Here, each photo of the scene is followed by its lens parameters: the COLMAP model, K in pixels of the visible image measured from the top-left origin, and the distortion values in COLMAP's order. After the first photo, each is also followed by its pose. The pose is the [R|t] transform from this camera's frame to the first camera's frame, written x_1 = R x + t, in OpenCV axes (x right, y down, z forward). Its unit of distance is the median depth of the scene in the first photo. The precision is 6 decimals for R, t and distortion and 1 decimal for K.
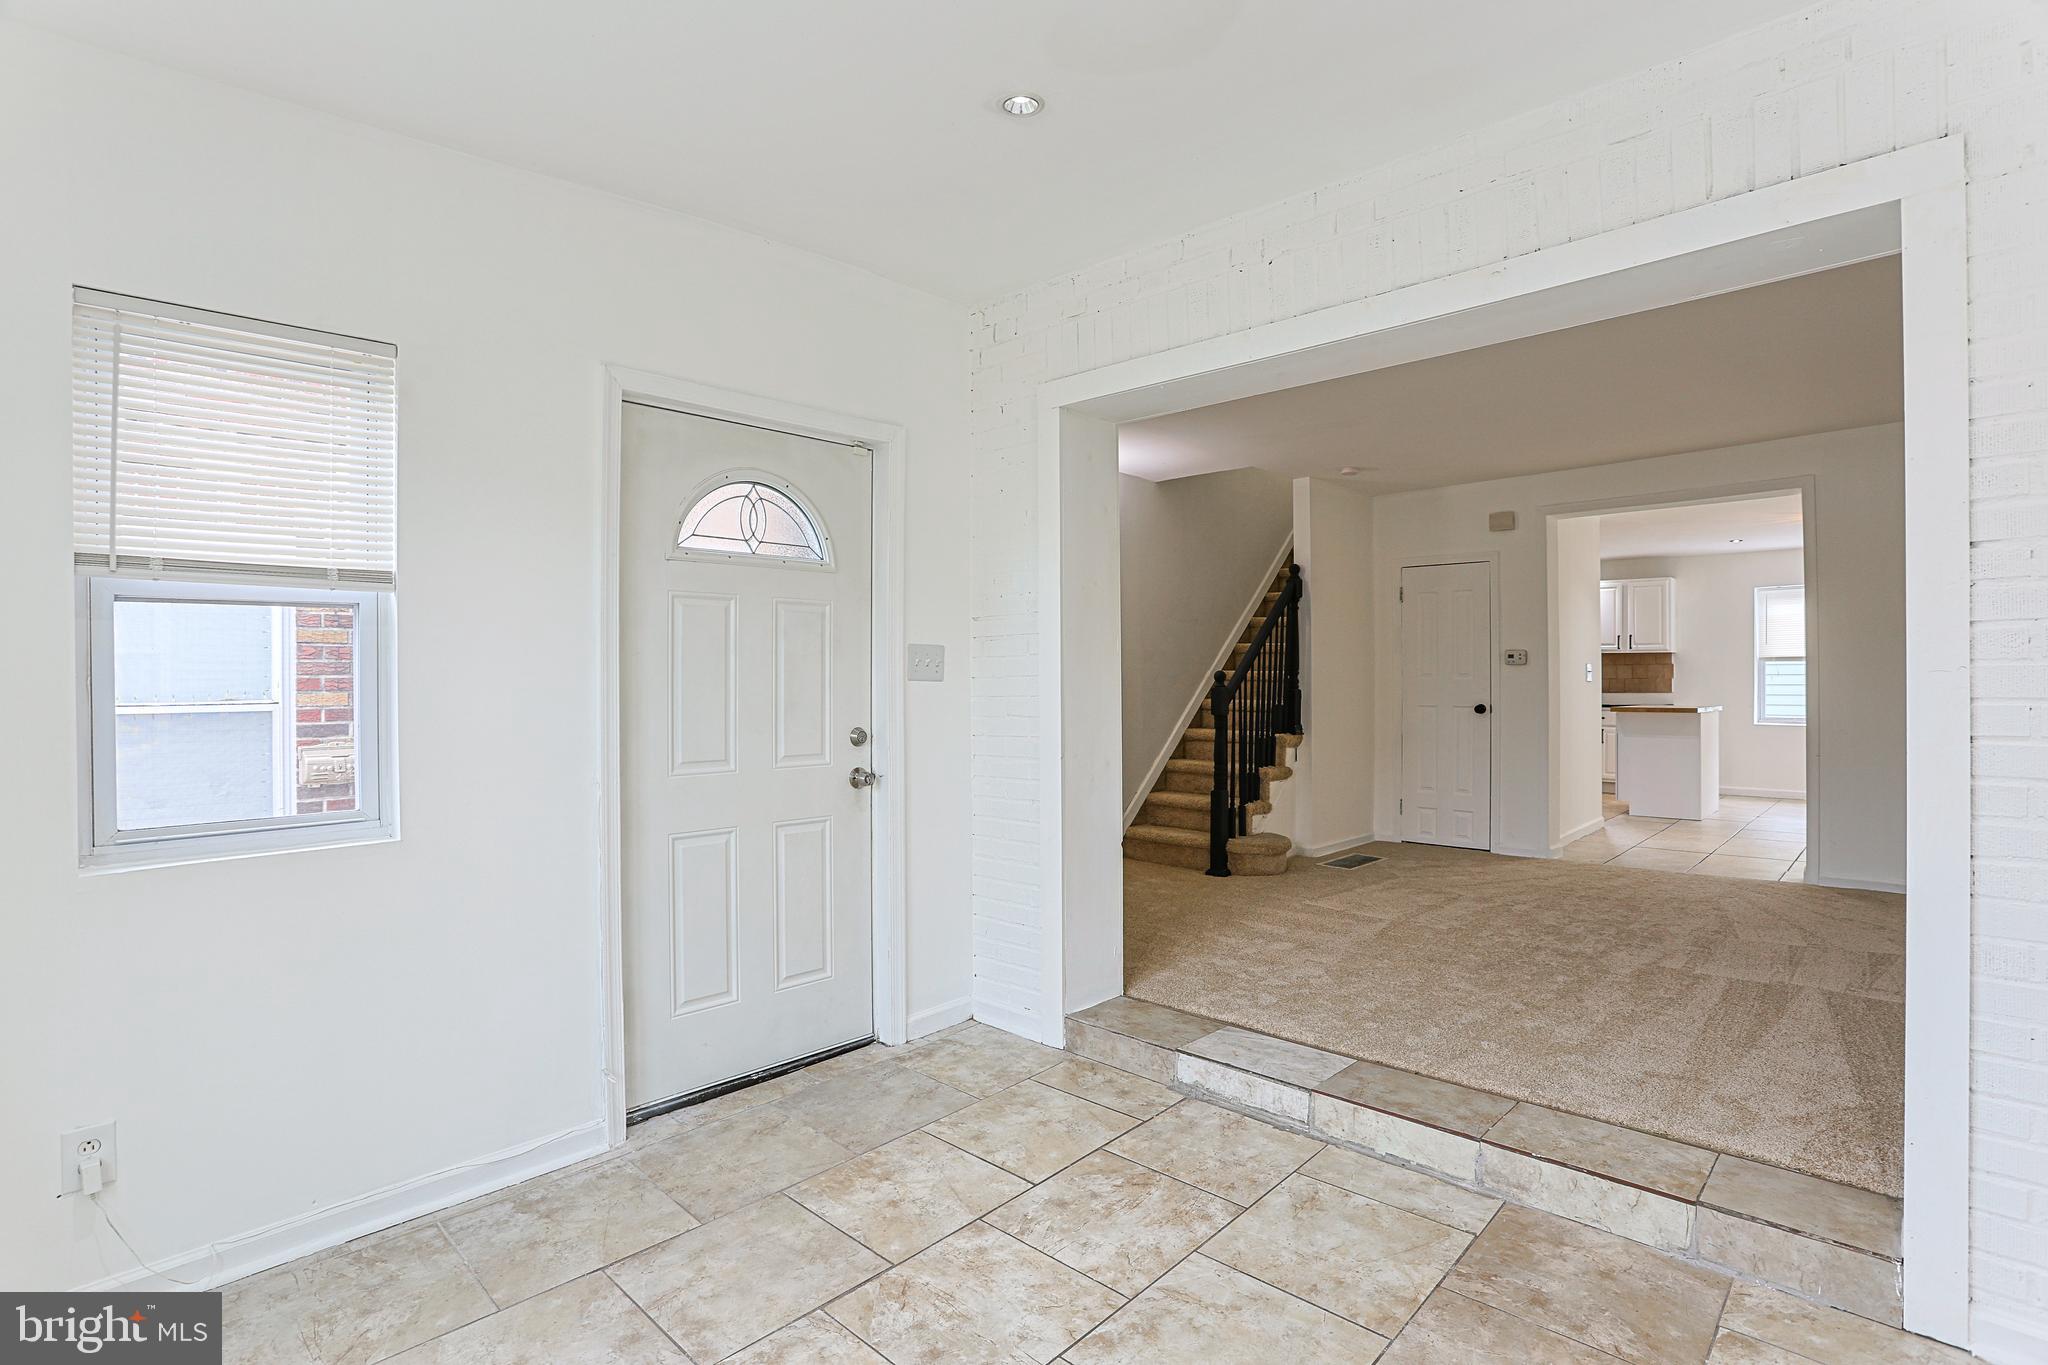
lens RADIAL K [[995.5, 0, 1024.0], [0, 995.5, 682.5], [0, 0, 1]] dist [-0.065523, 0.029492]
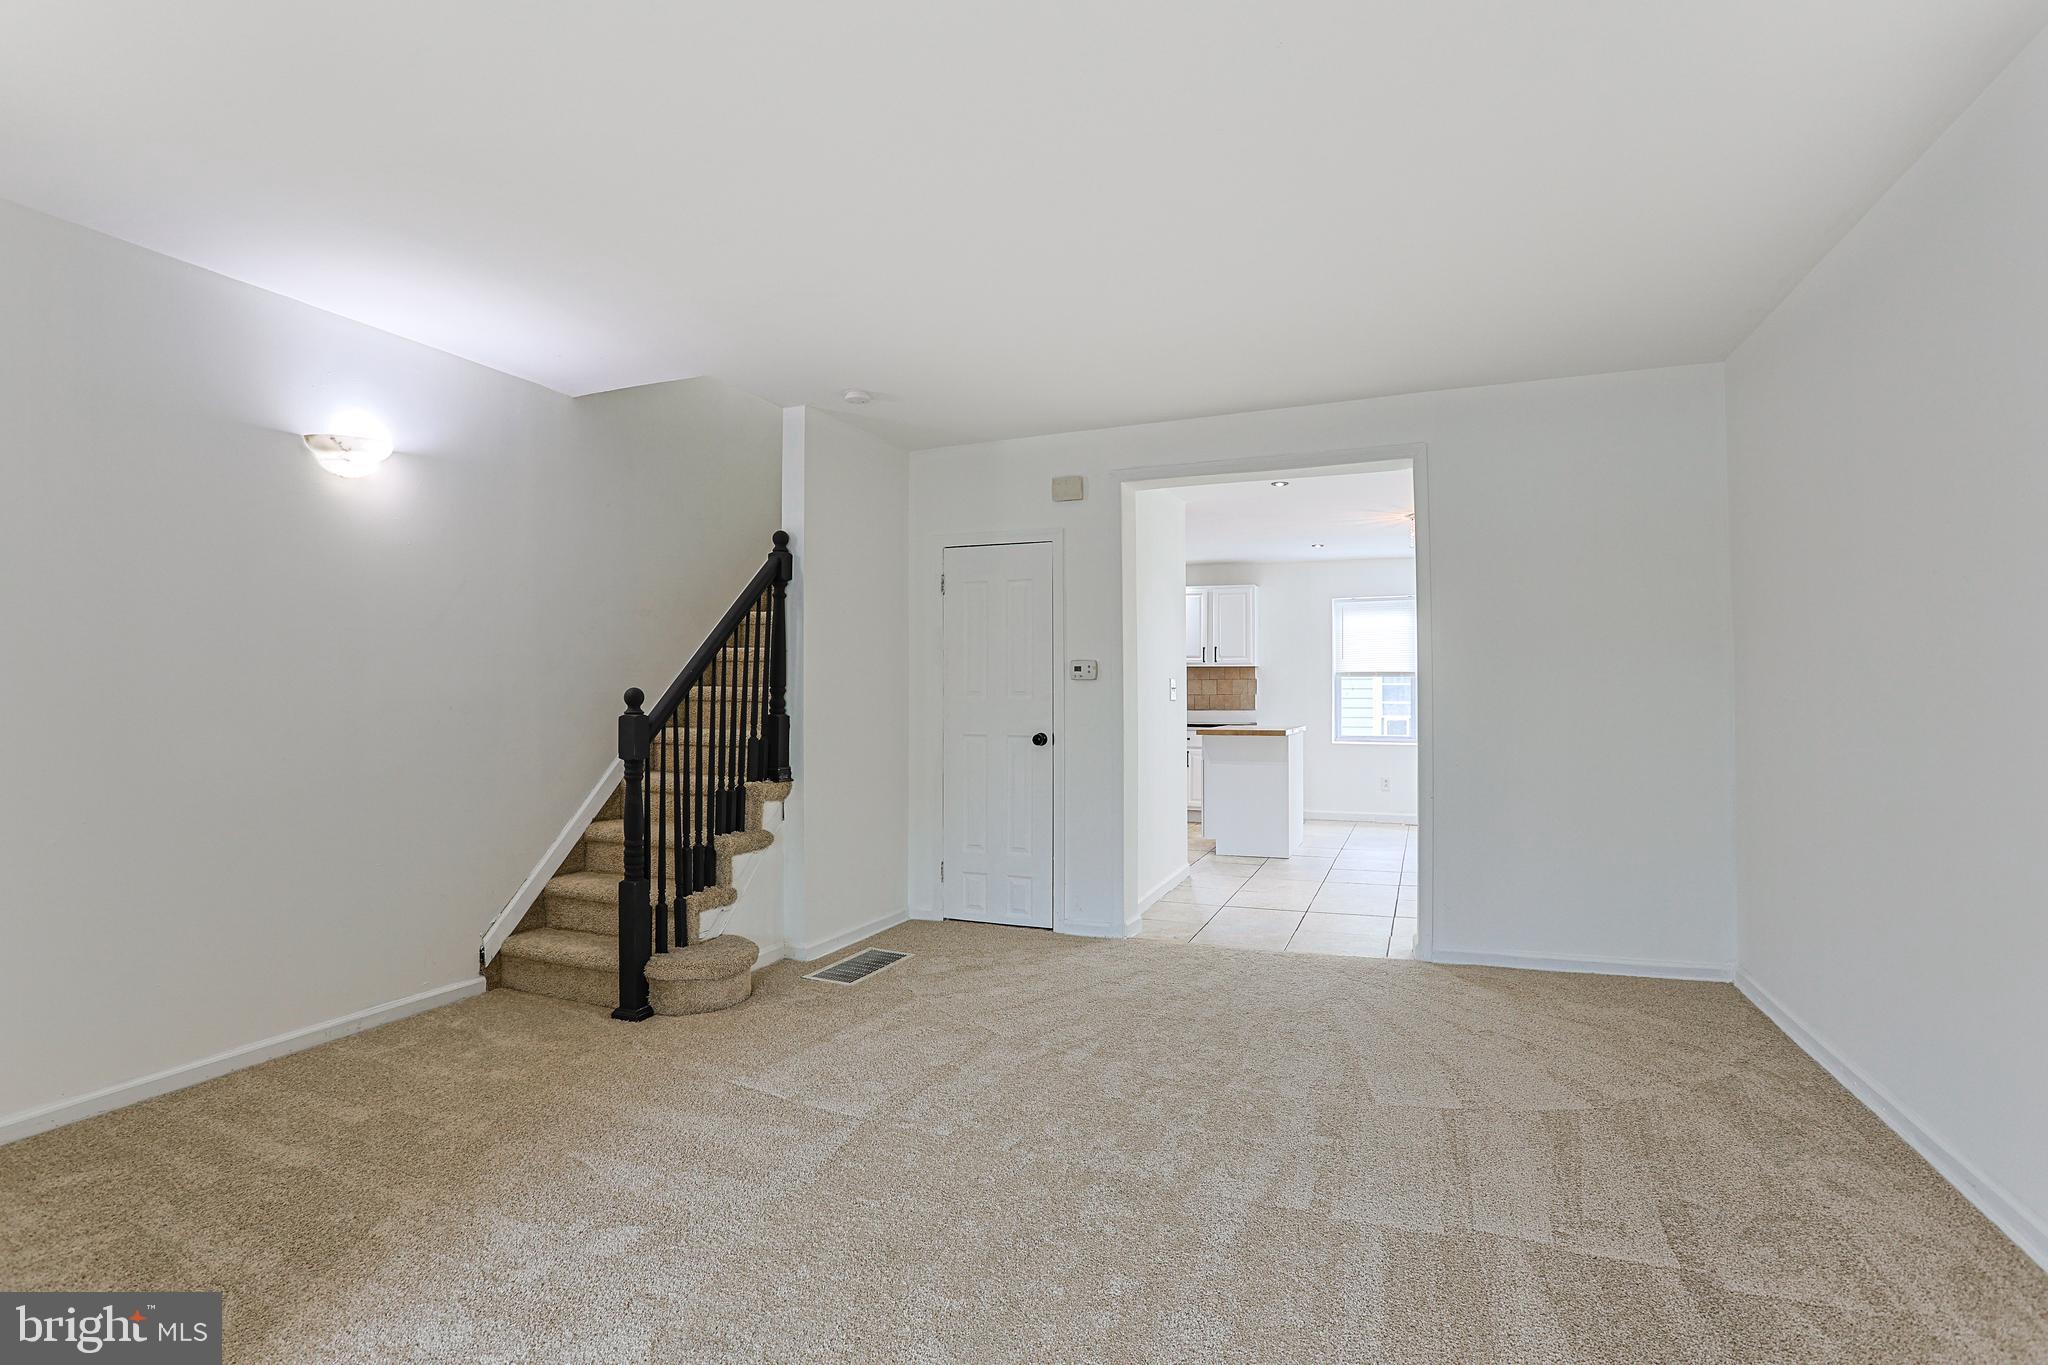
lens RADIAL K [[995.4, 0, 1018.9], [0, 995.4, 669.3], [0, 0, 1]] dist [-0.063960, 0.024550]
pose [[0.933697, 0.010388, 0.357913, 0.184531], [-0.001972, 0.999713, -0.023870, -0.008228], [-0.358058, 0.021581, 0.933450, 0.310462]]
